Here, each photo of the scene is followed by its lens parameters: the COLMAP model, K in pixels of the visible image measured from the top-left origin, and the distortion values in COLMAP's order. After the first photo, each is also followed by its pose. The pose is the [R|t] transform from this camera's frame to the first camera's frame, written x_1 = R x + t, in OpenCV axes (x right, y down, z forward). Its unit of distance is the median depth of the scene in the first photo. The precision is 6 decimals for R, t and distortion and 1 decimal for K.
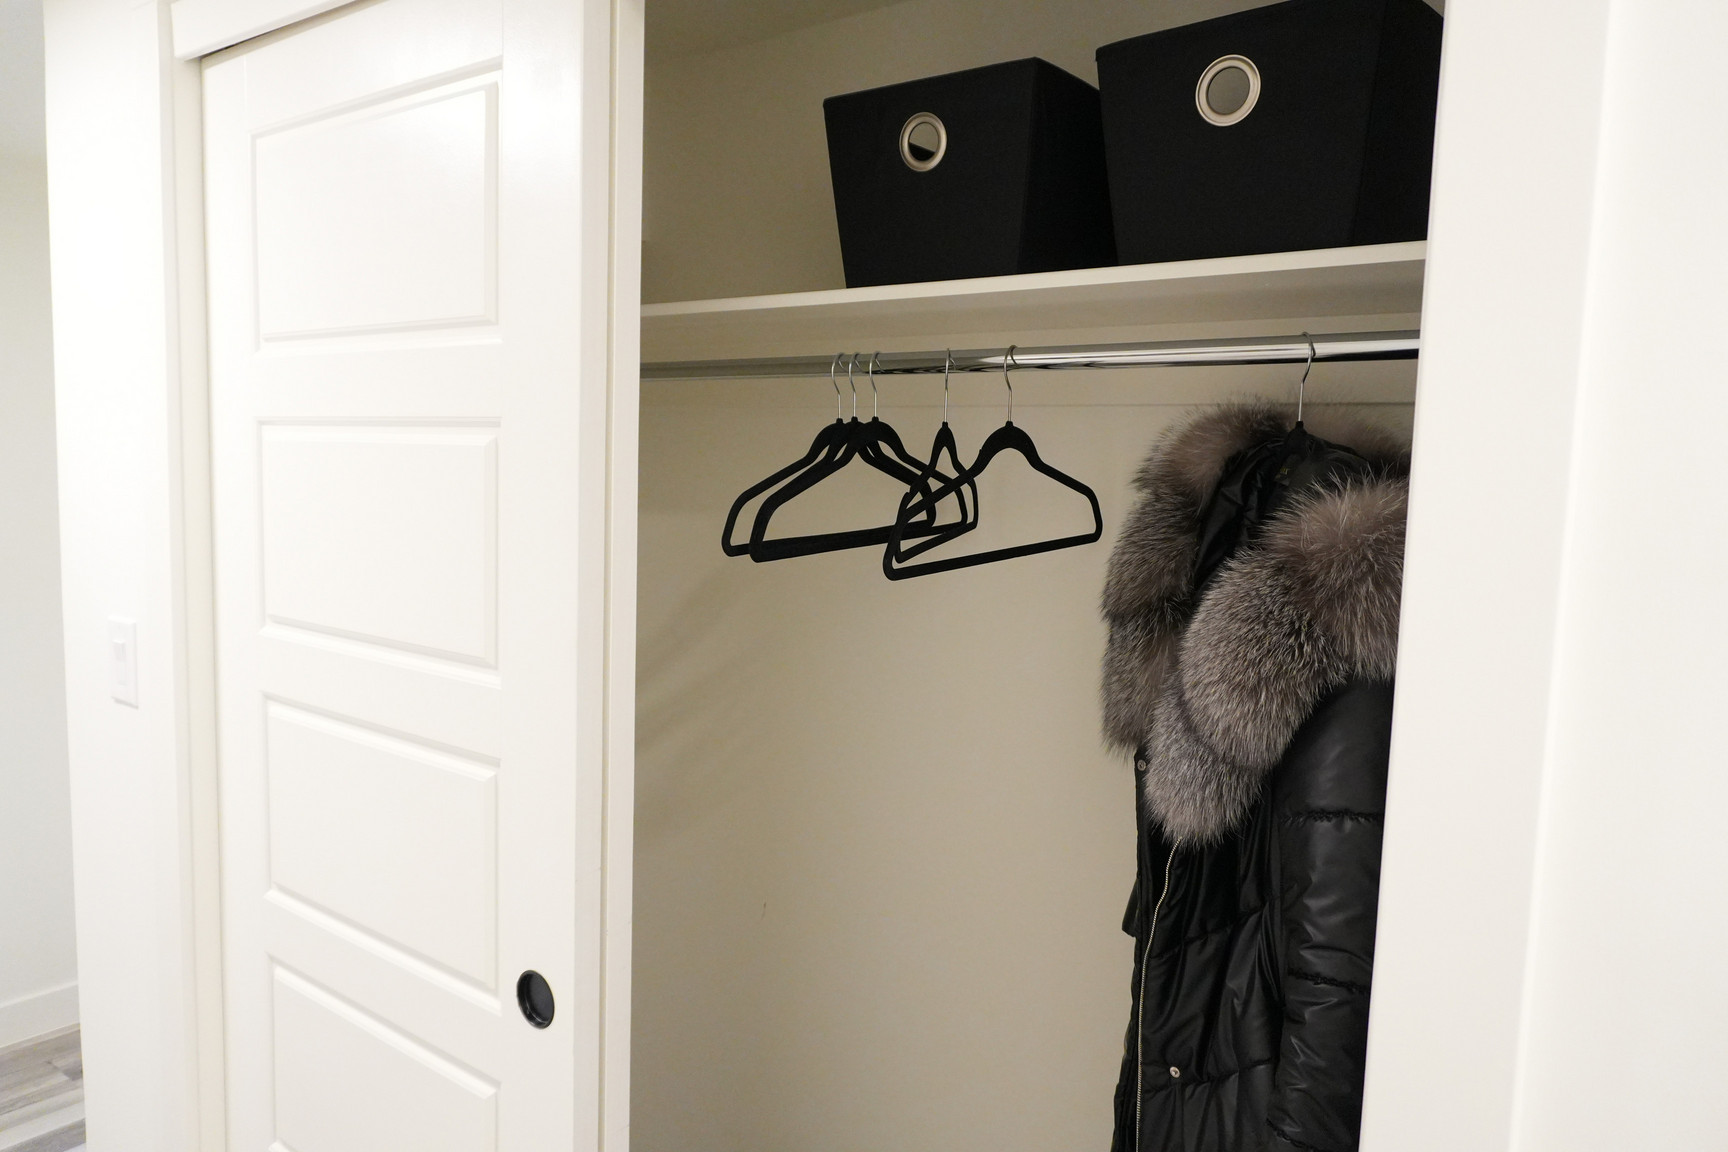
lens RADIAL K [[1075.0, 0, 866.3], [0, 1075.0, 579.6], [0, 0, 1]] dist [-0.013784, 0.008017]
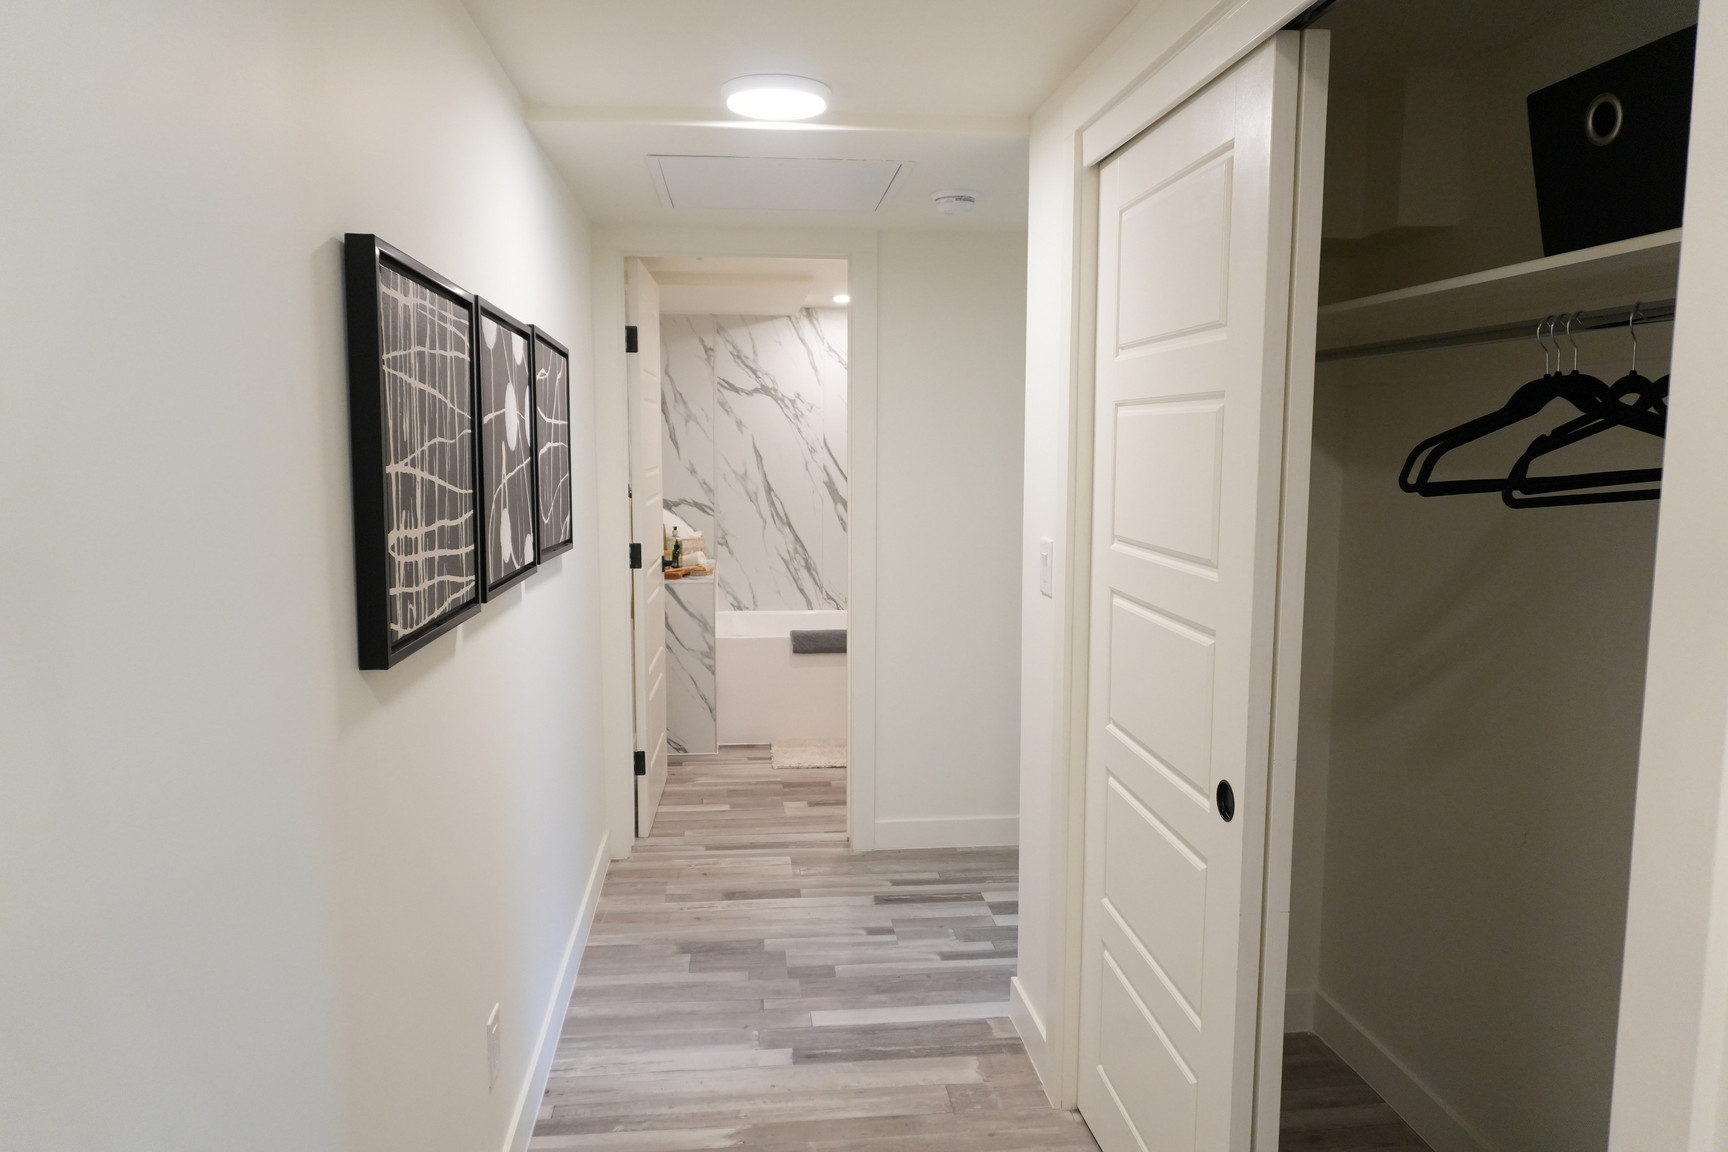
lens RADIAL K [[1150.9, 0, 860.8], [0, 1150.9, 571.9], [0, 0, 1]] dist [-0.002709, 0.001378]
pose [[0.654283, 0.056218, -0.754157, 0.430332], [-0.048819, 0.998293, 0.032063, 0.052442], [0.754672, 0.015839, 0.655911, -0.317363]]
